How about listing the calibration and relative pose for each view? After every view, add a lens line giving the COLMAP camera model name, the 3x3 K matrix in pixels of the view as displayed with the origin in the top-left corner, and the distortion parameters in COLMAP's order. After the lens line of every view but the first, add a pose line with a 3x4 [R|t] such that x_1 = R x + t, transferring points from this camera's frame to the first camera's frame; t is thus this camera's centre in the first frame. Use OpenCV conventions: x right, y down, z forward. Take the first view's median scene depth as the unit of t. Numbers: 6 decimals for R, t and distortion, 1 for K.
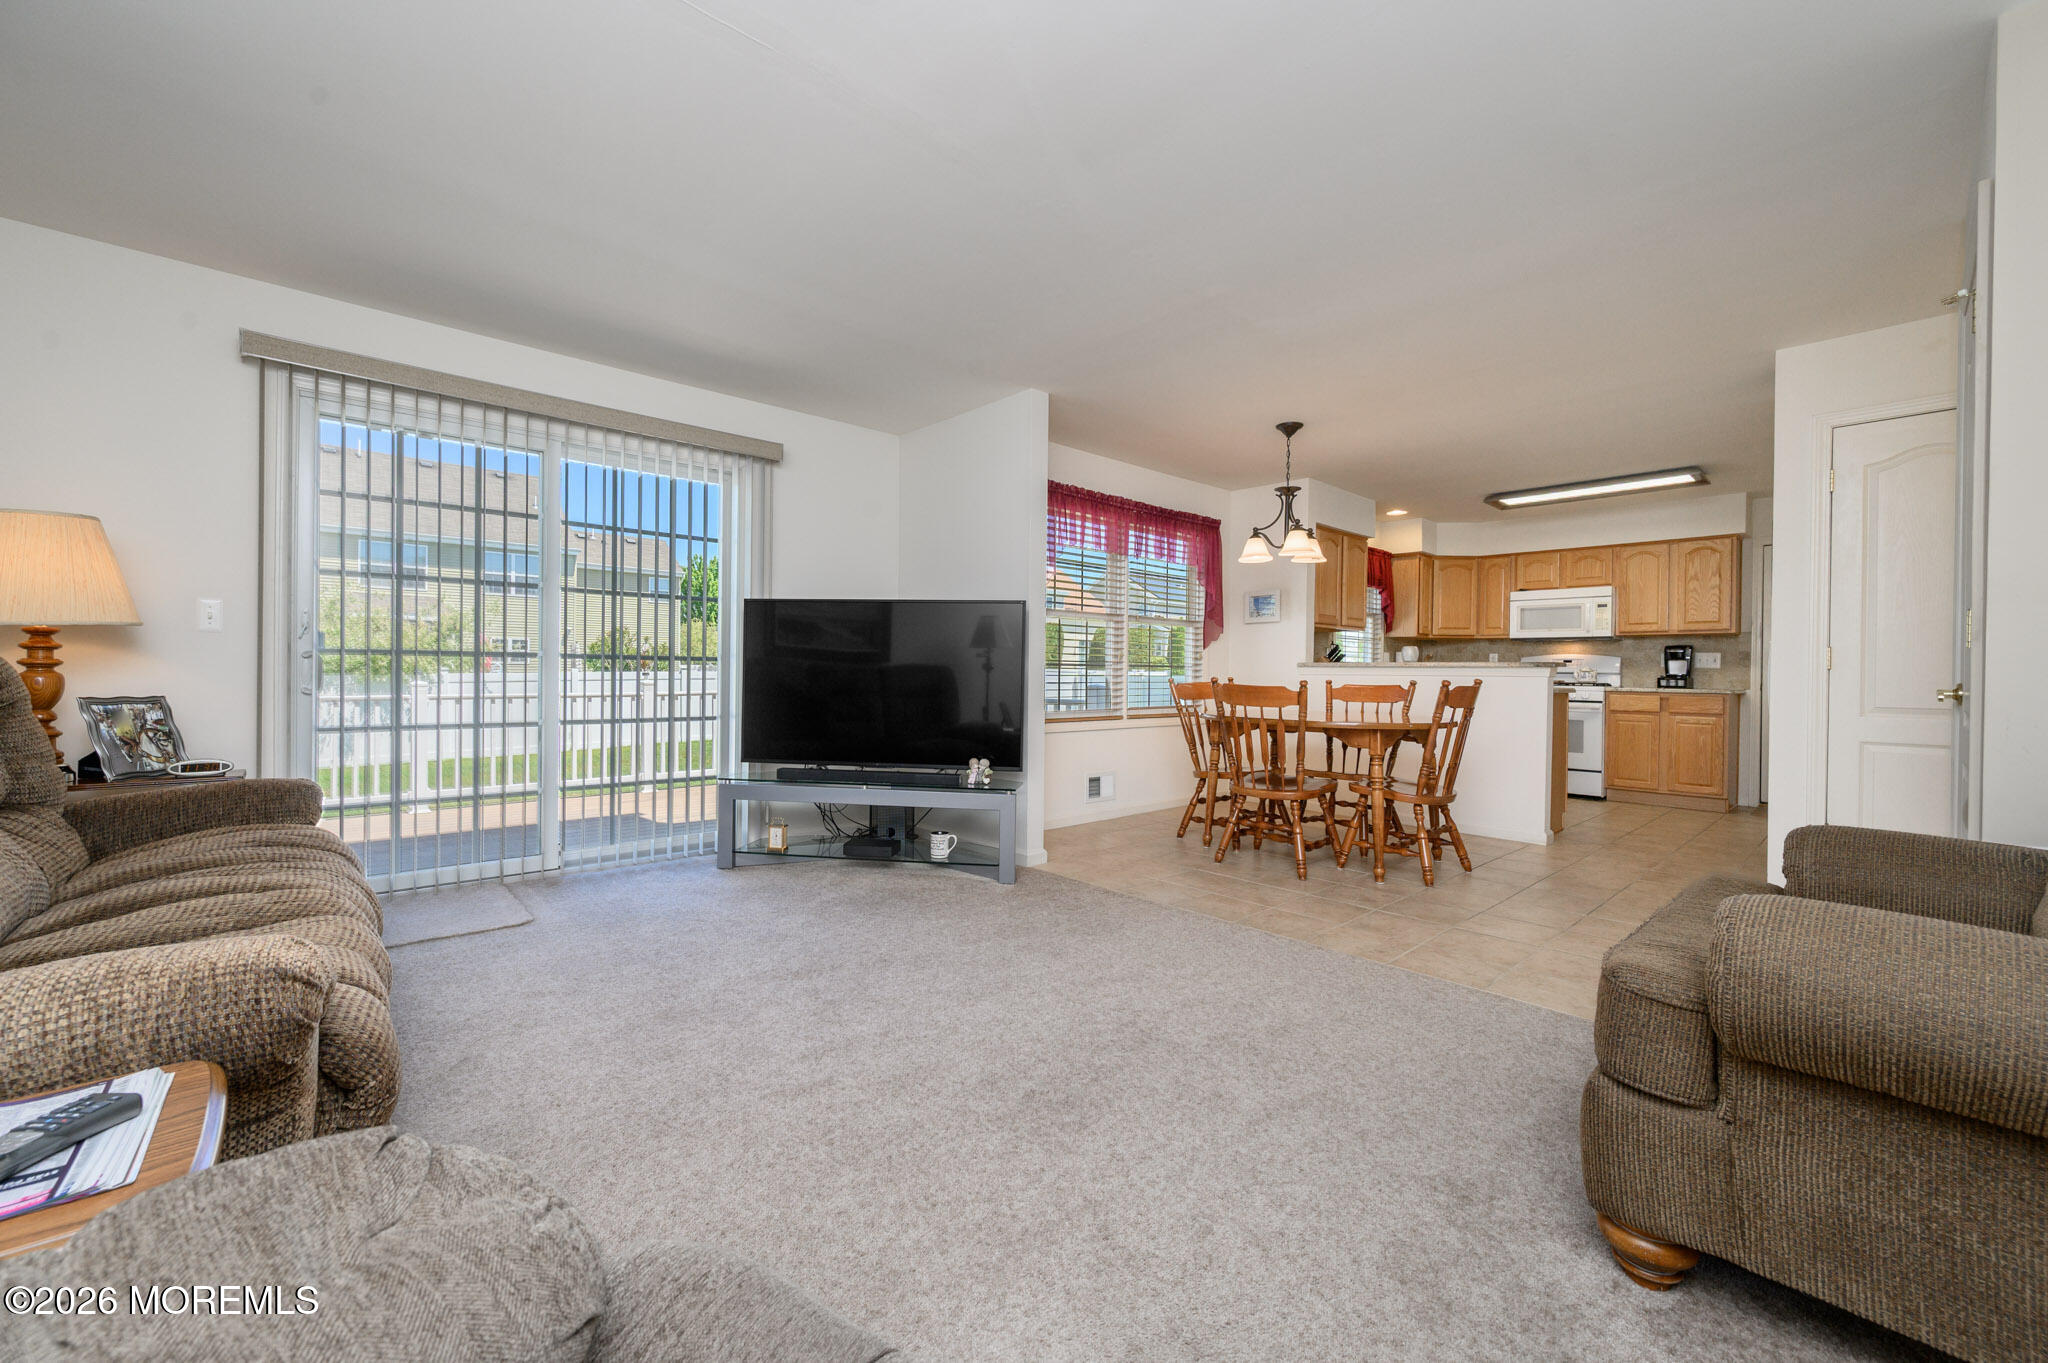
lens RADIAL K [[820.3, 0, 1024.5], [0, 820.3, 678.7], [0, 0, 1]] dist [0.003333, -0.001157]
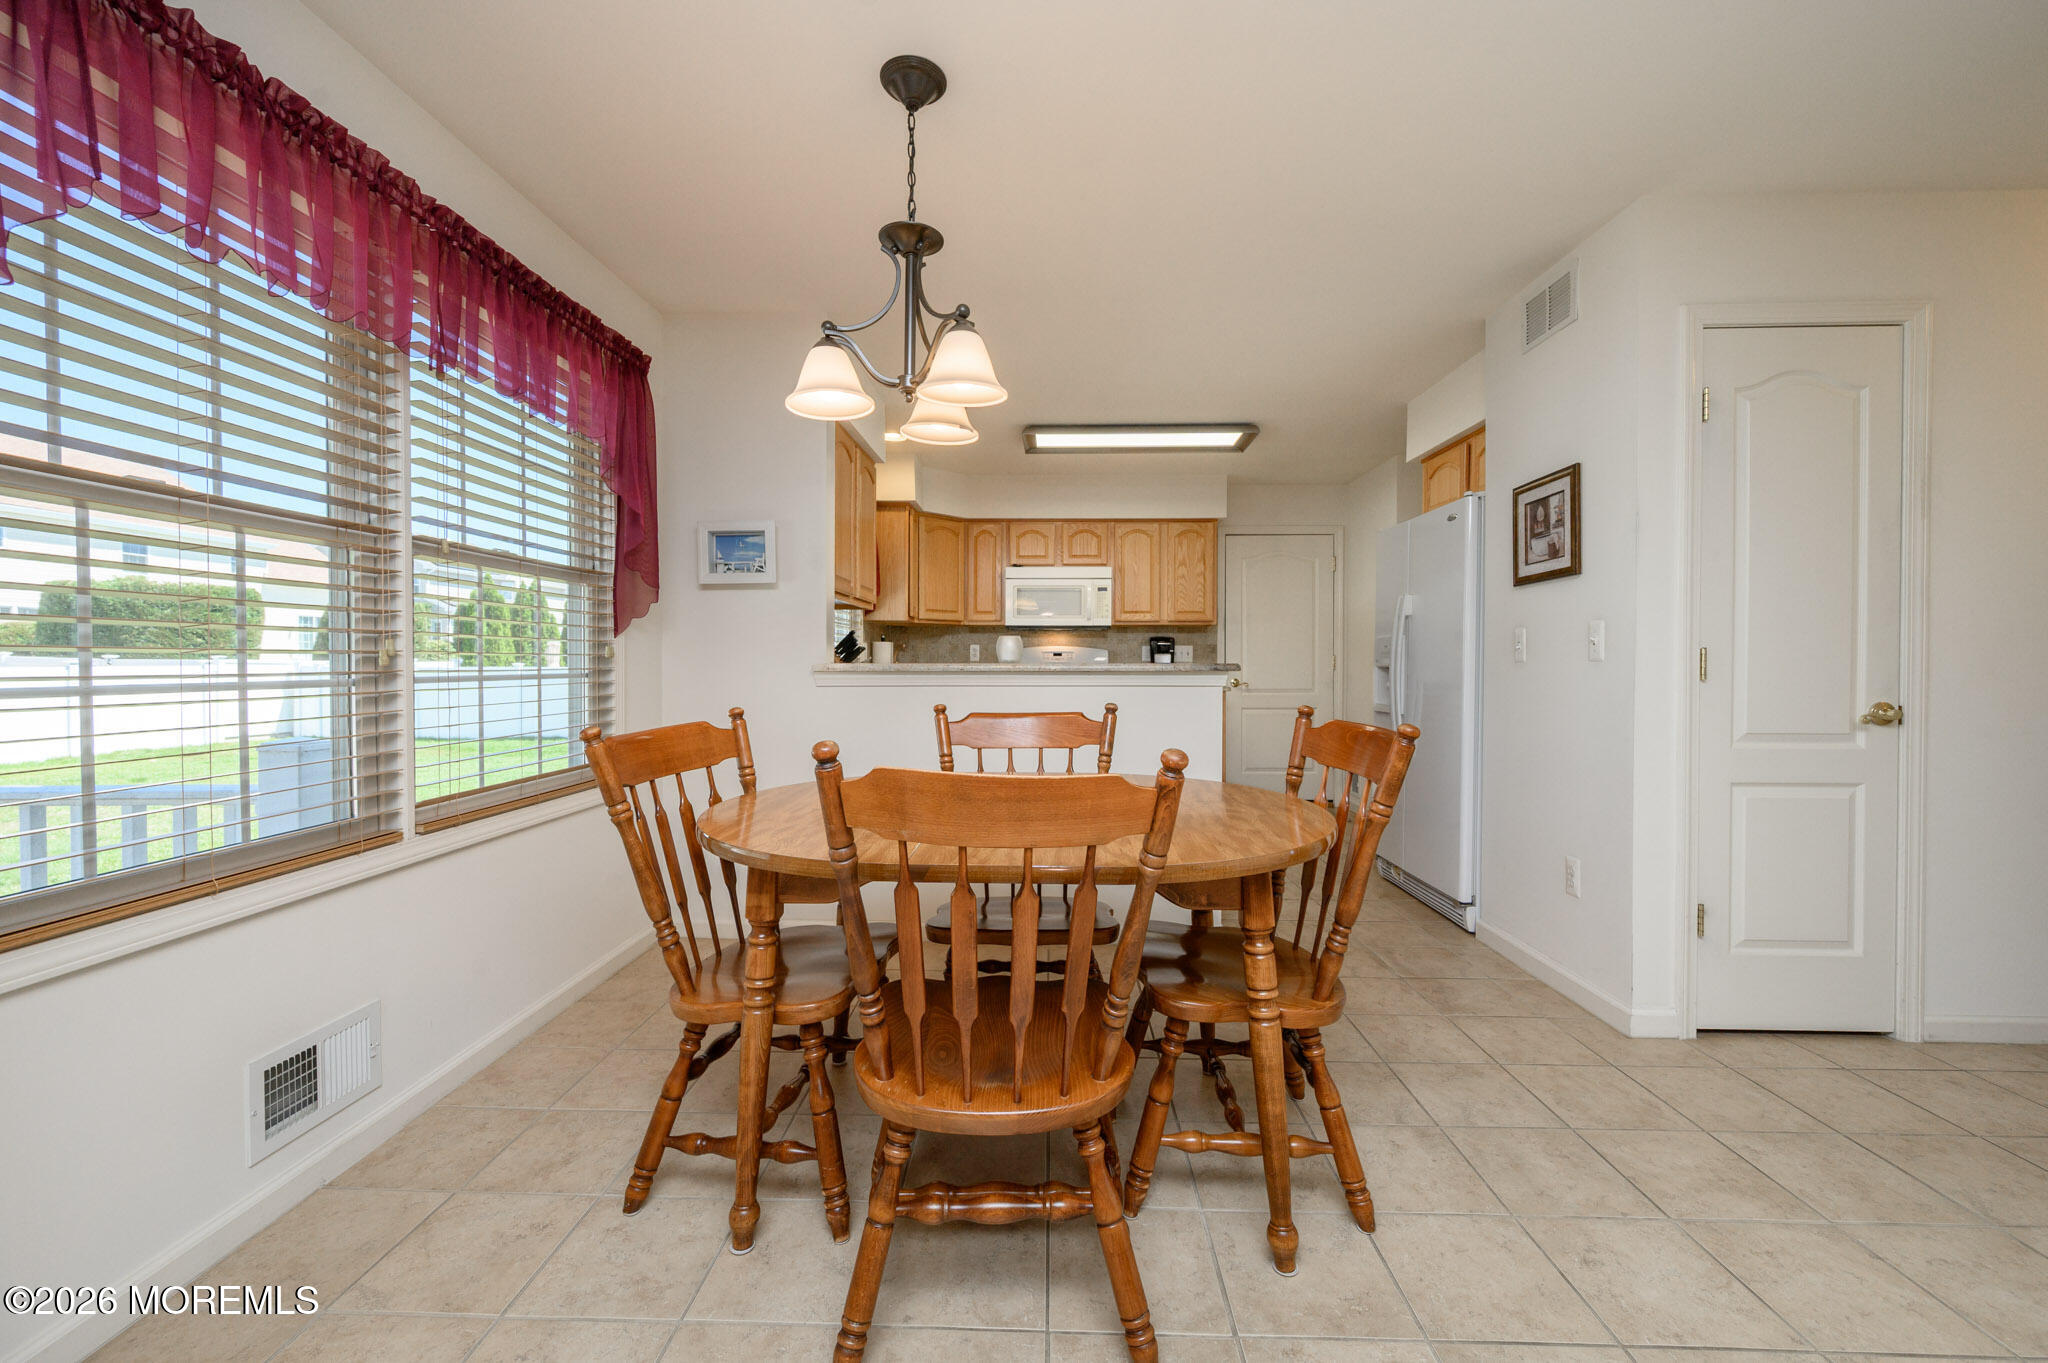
lens RADIAL K [[820.3, 0, 1025.6], [0, 820.3, 674.7], [0, 0, 1]] dist [0.003333, -0.001157]
pose [[0.707261, -0.021489, 0.706626, 0.062479], [0.012623, 0.999762, 0.017769, -0.021413], [-0.706840, -0.003647, 0.707364, 0.565475]]
